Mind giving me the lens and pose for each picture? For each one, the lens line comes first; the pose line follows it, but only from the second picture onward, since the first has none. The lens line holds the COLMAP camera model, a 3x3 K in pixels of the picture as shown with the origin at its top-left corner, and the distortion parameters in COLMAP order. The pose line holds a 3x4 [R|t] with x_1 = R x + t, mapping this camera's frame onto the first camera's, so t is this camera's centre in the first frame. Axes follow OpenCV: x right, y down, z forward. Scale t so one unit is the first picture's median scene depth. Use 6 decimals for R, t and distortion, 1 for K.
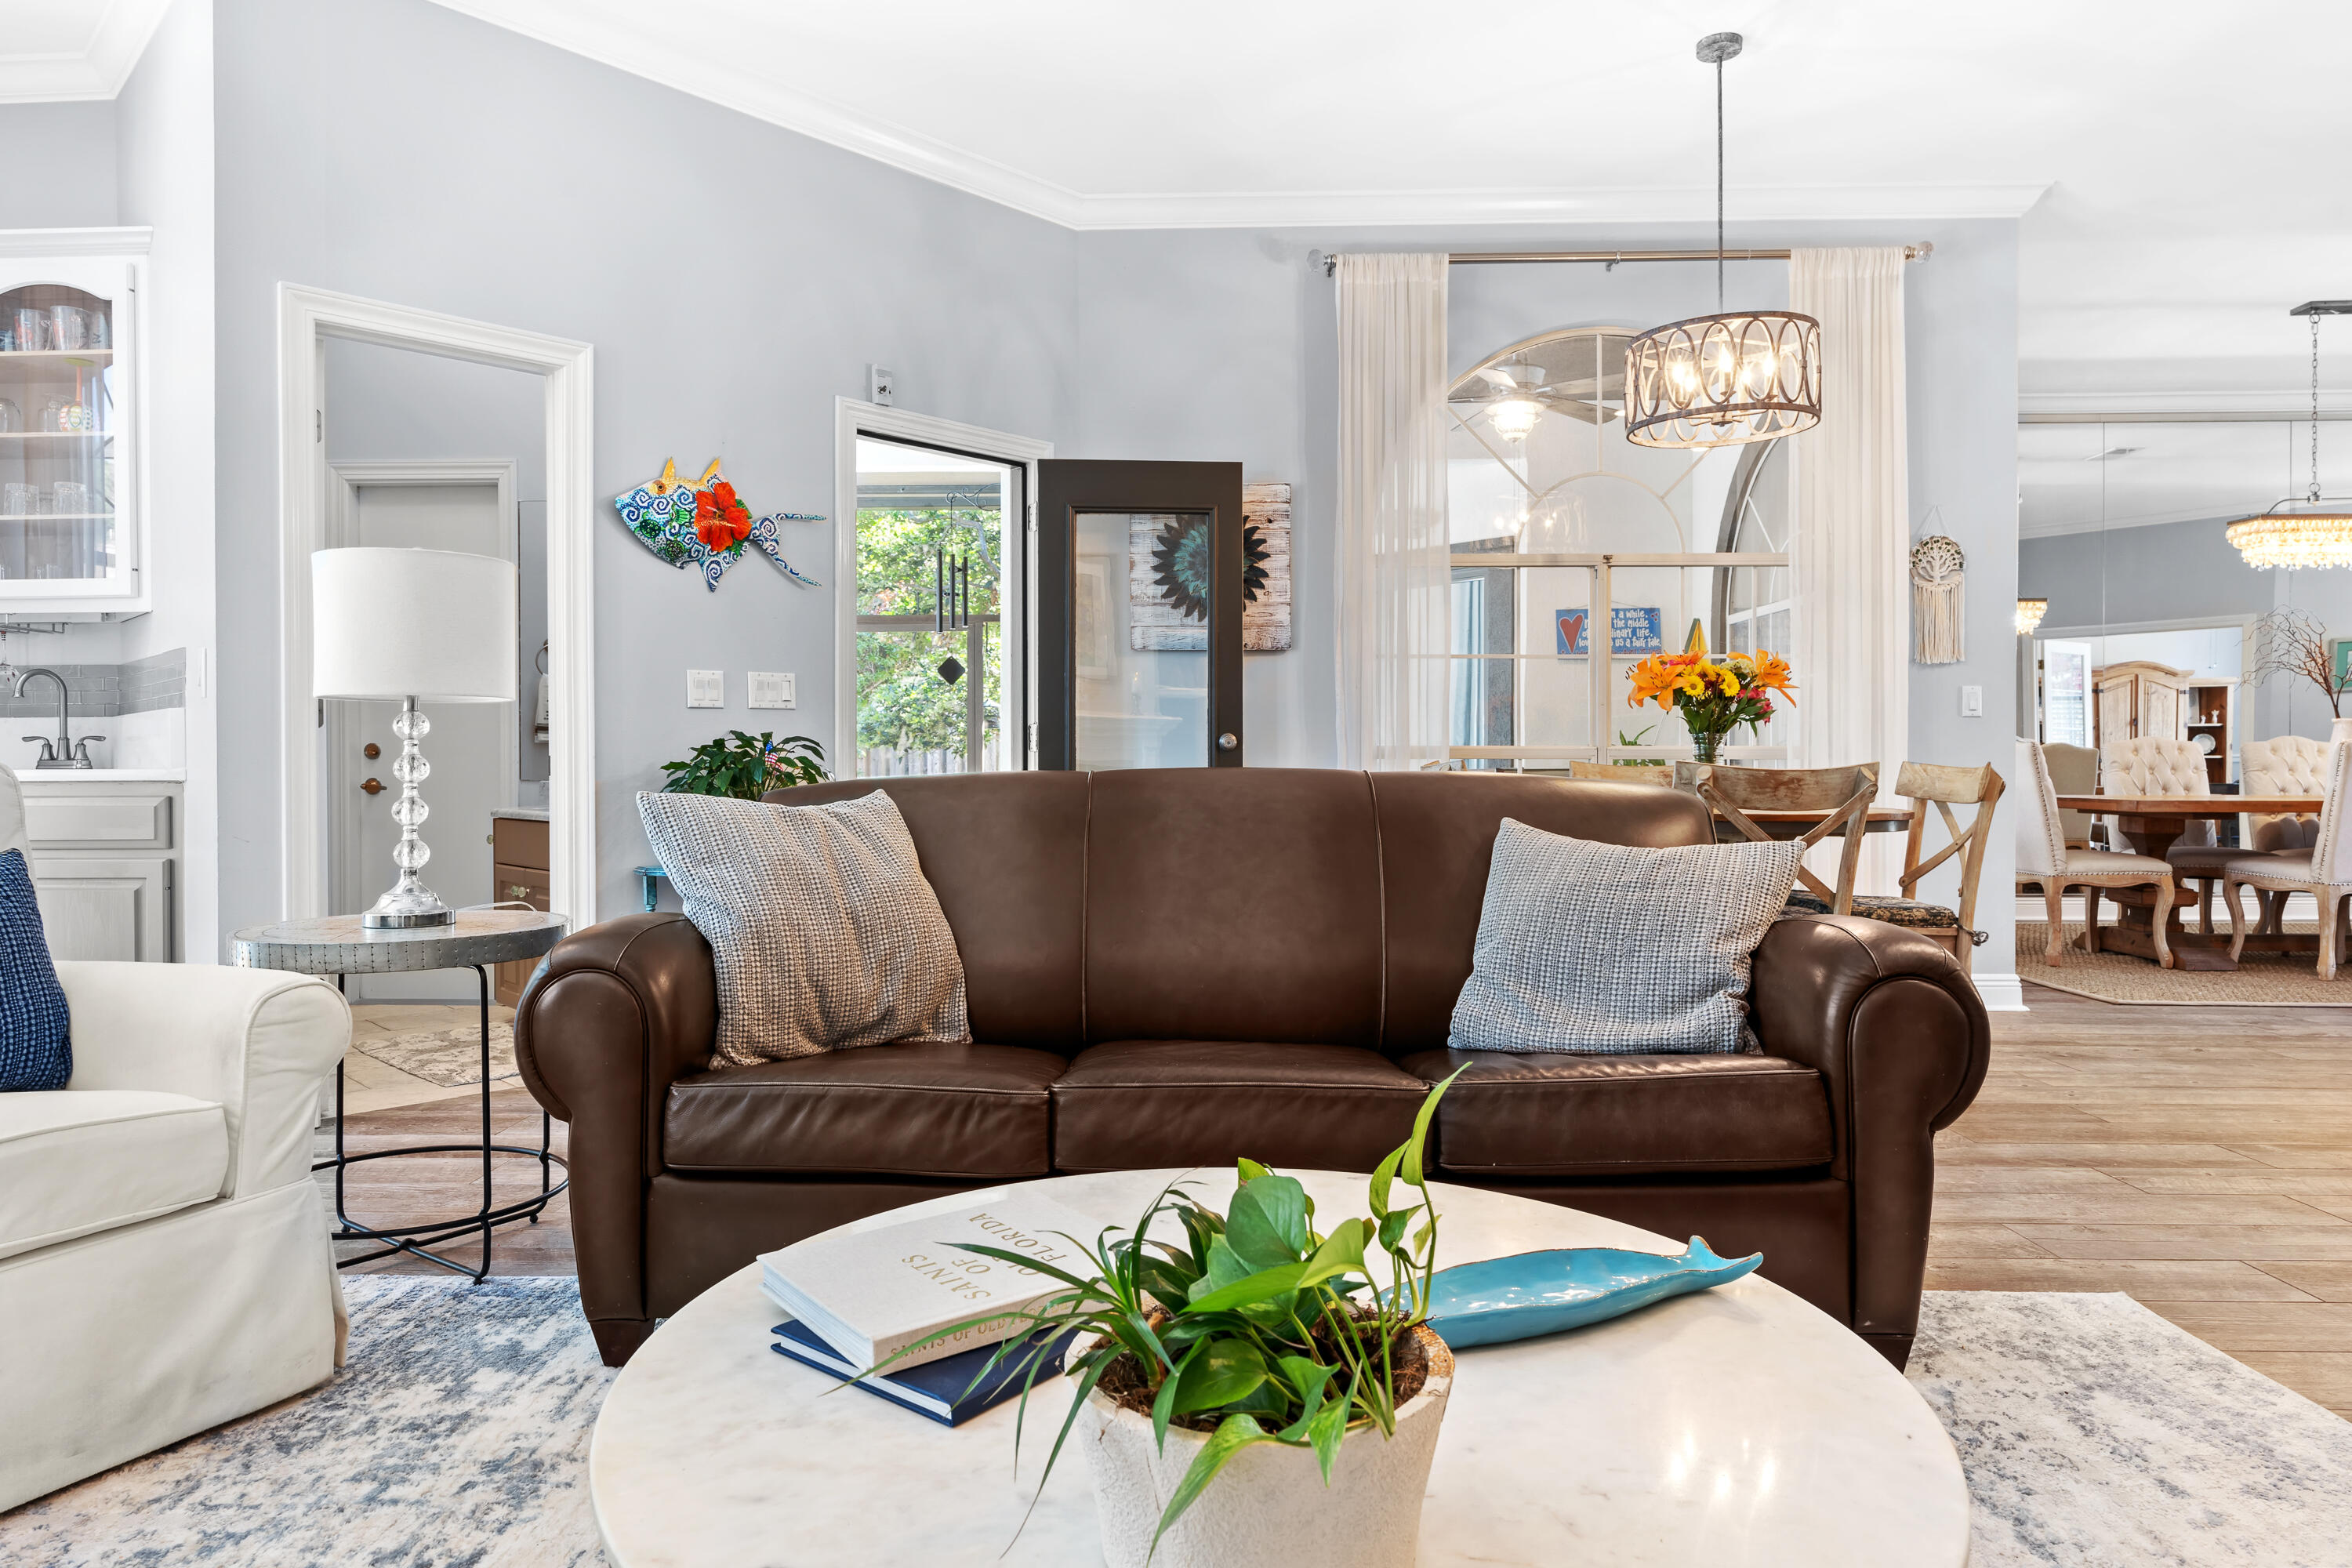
lens RADIAL K [[1391.8, 0, 1176.6], [0, 1391.8, 780.1], [0, 0, 1]] dist [-0.005713, 0.002759]
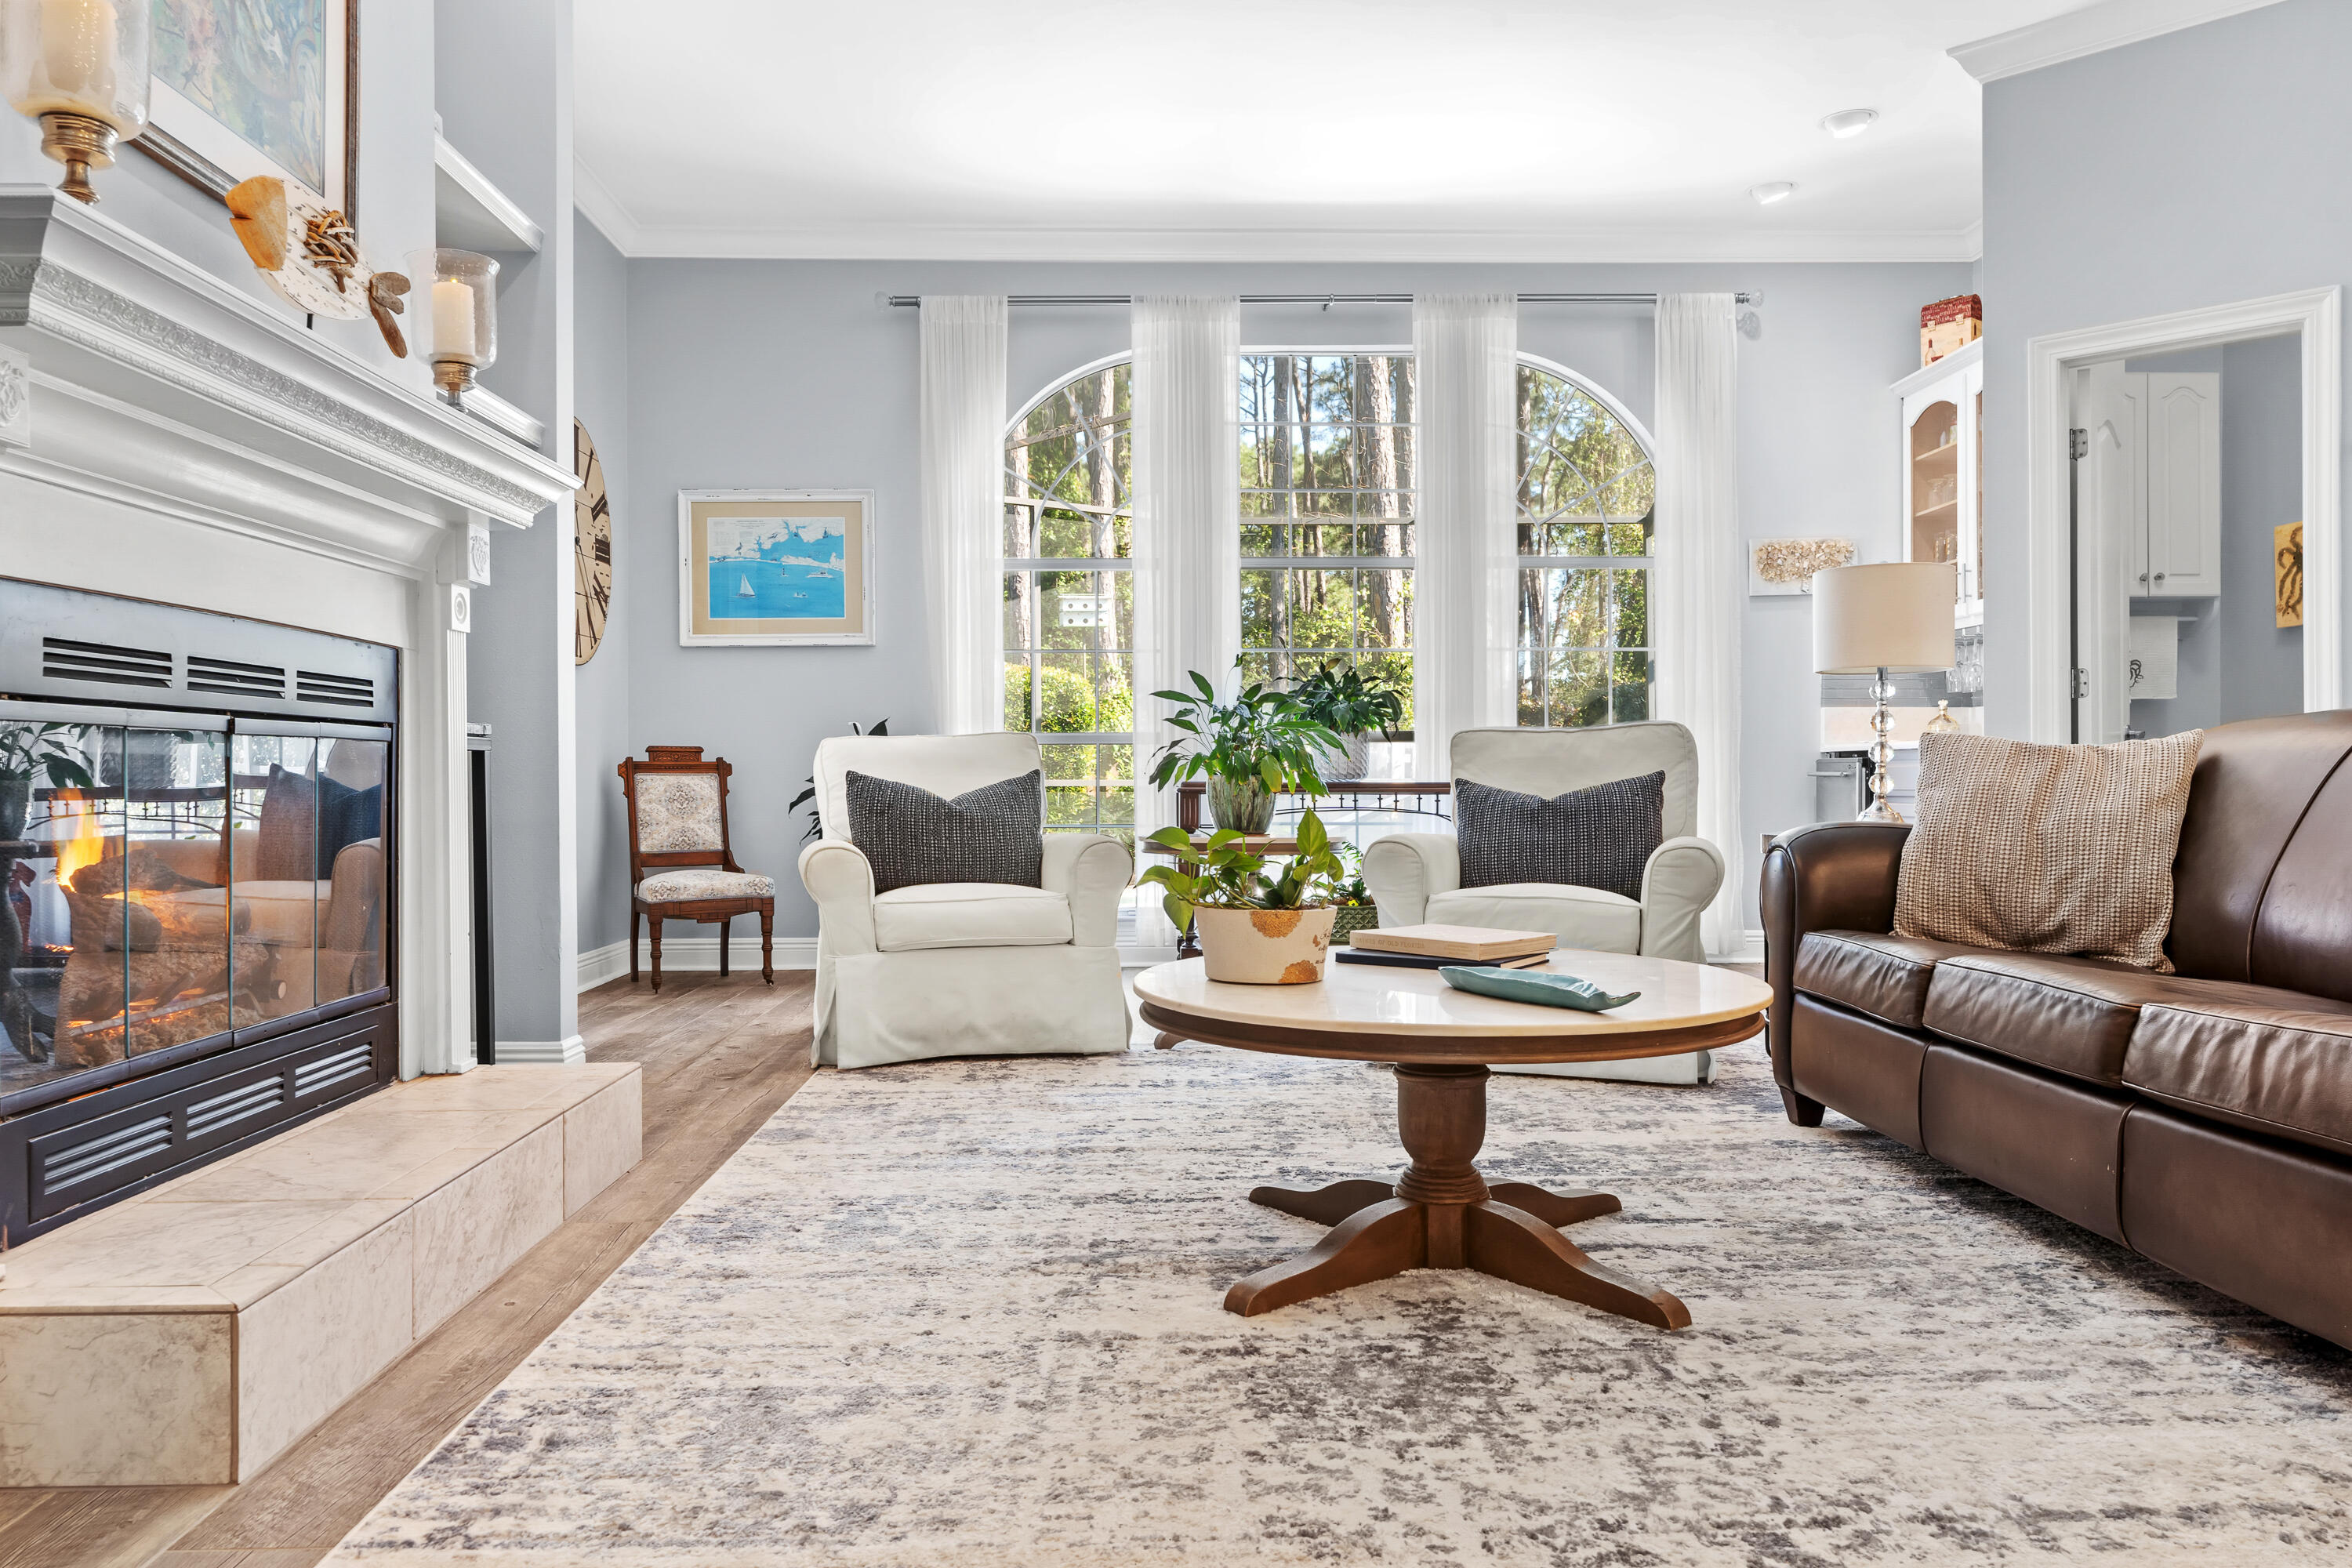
lens RADIAL K [[1610.2, 0, 1139.9], [0, 1610.2, 774.0], [0, 0, 1]] dist [0.001563, 0.002063]
pose [[0.050728, 0.000019, -0.998712, 1.046652], [-0.010094, 0.999949, -0.000494, 0.054761], [0.998661, 0.010106, 0.050726, 0.198269]]
